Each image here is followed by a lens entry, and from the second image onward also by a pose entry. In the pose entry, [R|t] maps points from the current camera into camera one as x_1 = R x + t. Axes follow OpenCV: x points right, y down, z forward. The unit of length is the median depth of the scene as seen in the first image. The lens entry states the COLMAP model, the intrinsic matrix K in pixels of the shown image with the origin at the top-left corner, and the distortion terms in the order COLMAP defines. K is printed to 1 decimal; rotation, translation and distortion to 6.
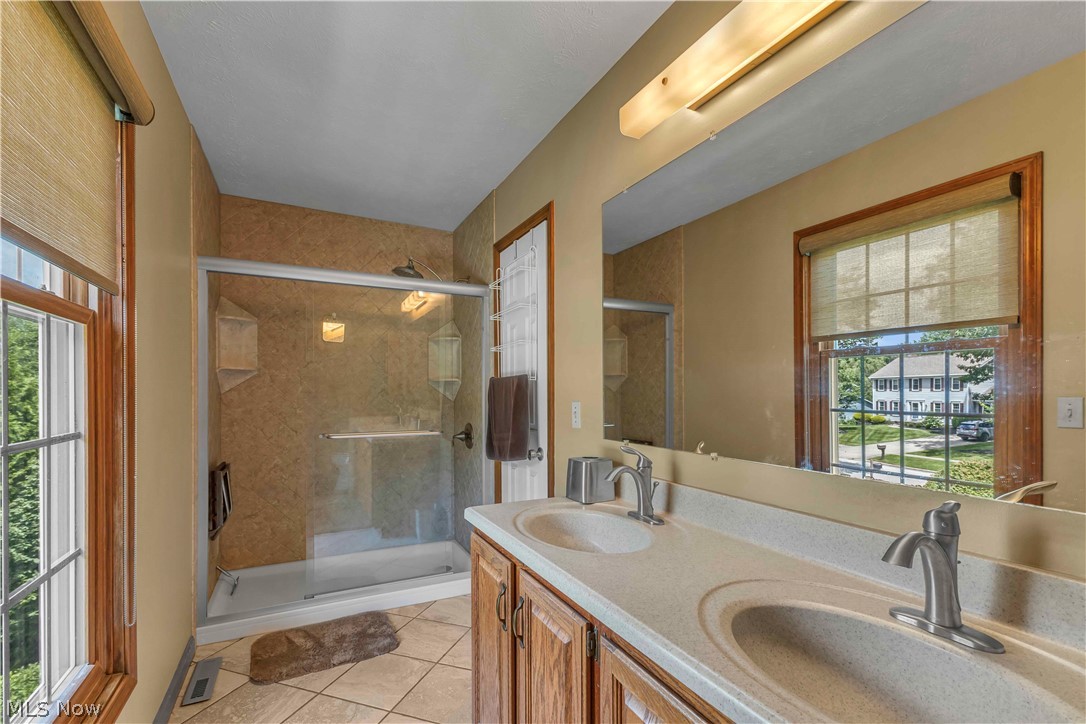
lens RADIAL K [[471.1, 0, 540.8], [0, 471.1, 391.5], [0, 0, 1]] dist [-0.000373, -0.000008]
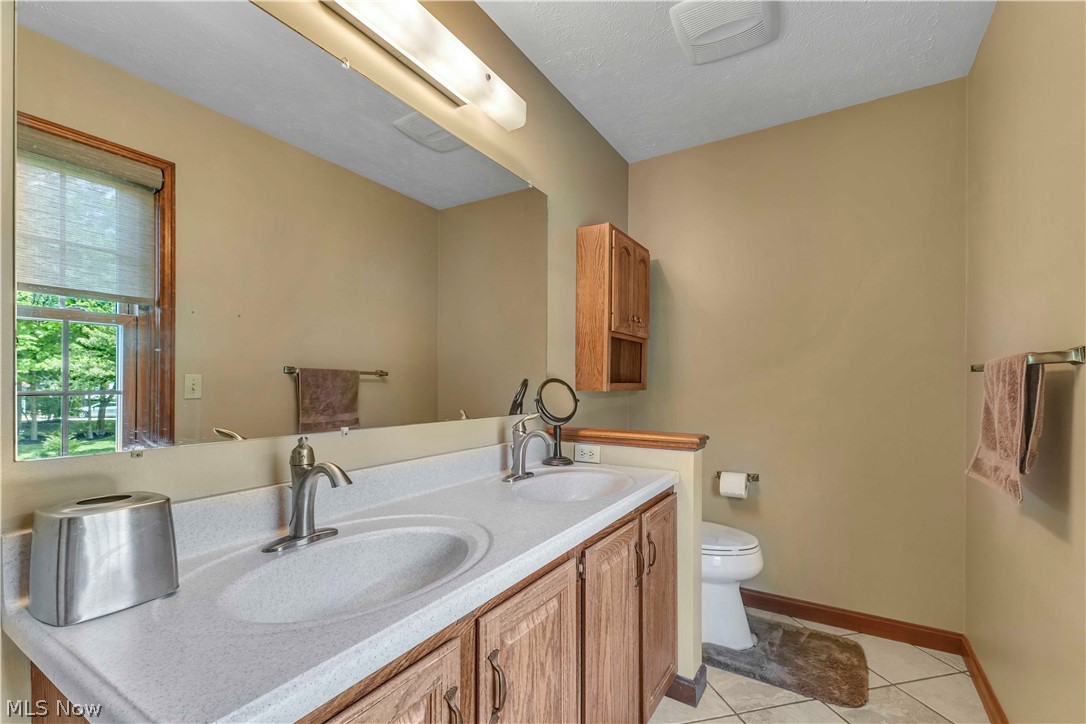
lens RADIAL K [[471.1, 0, 543.7], [0, 471.1, 392.0], [0, 0, 1]] dist [-0.000373, -0.000008]
pose [[-0.525412, -0.007385, 0.850816, -0.570104], [-0.008181, 0.999960, 0.003628, 0.062481], [-0.850809, -0.005054, -0.525451, 1.150794]]
